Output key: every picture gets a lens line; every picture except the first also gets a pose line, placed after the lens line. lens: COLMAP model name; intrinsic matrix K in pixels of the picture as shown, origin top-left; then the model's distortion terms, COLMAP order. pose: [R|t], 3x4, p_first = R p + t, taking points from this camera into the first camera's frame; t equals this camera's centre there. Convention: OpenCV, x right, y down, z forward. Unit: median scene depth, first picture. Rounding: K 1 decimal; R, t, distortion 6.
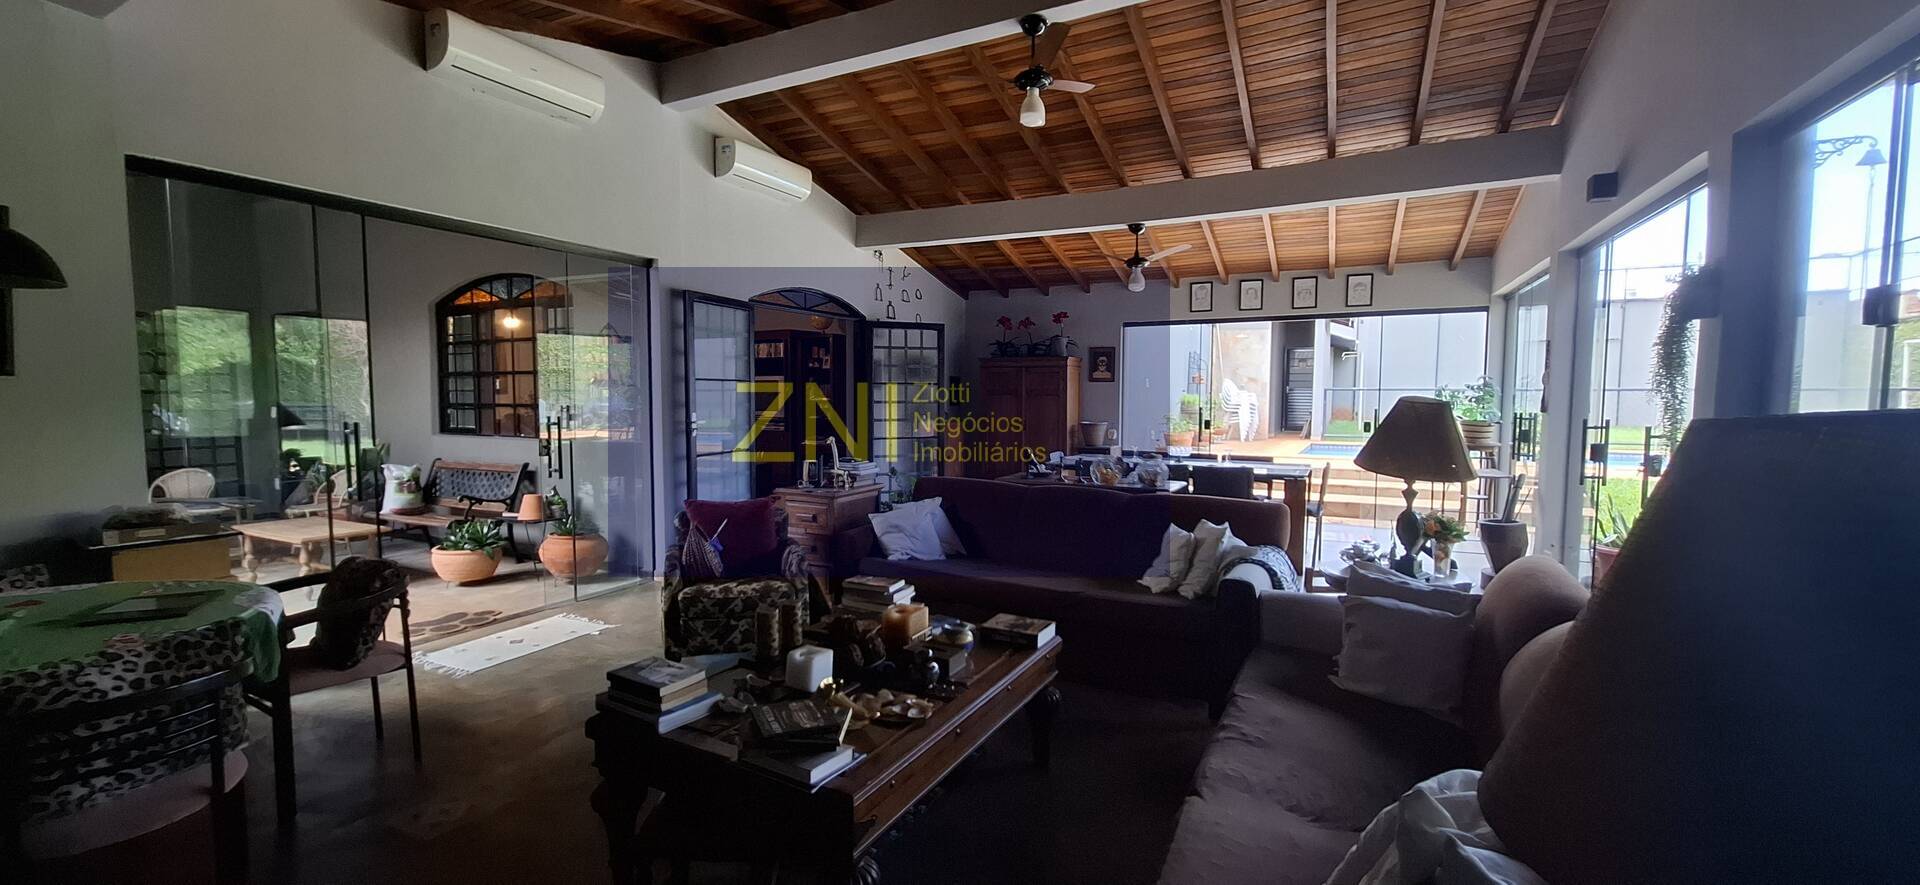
lens RADIAL K [[762.1, 0, 952.5], [0, 762.1, 448.7], [0, 0, 1]] dist [-0.012250, 0.005333]
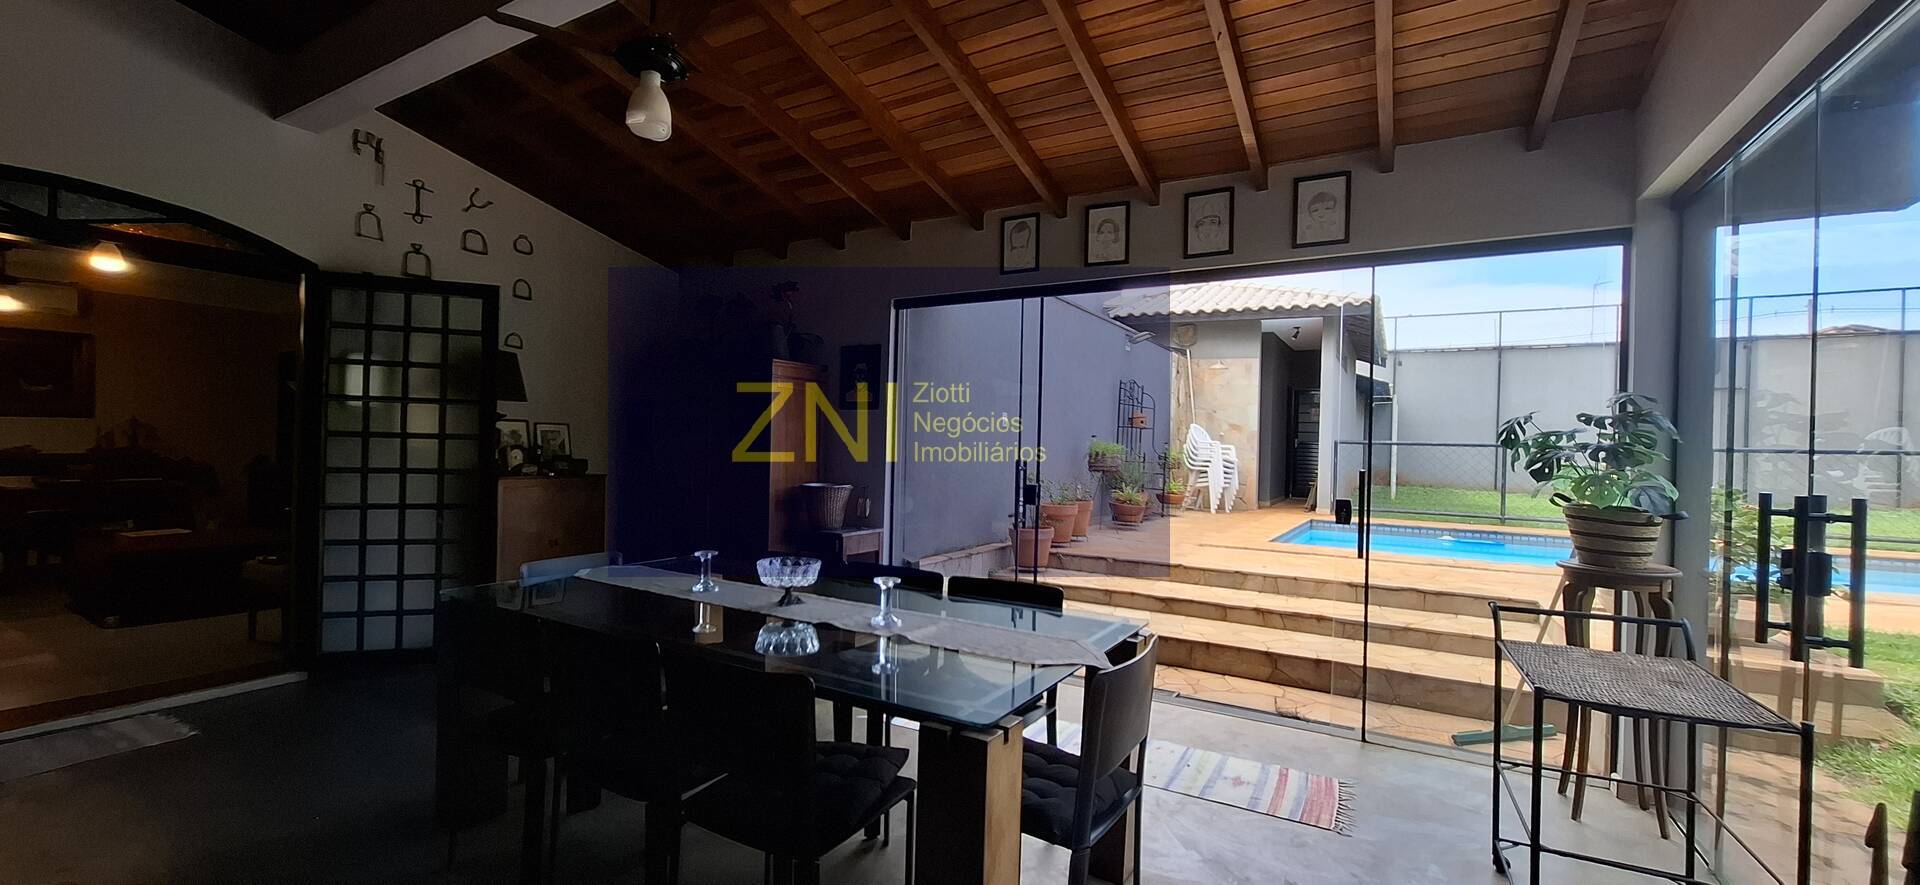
lens RADIAL K [[762.1, 0, 952.5], [0, 762.1, 448.7], [0, 0, 1]] dist [-0.012250, 0.005333]
pose [[0.997765, 0.023737, -0.062468, 0.319699], [-0.027945, 0.997336, -0.067374, -0.026738], [0.060703, 0.068969, 0.995770, 0.499477]]
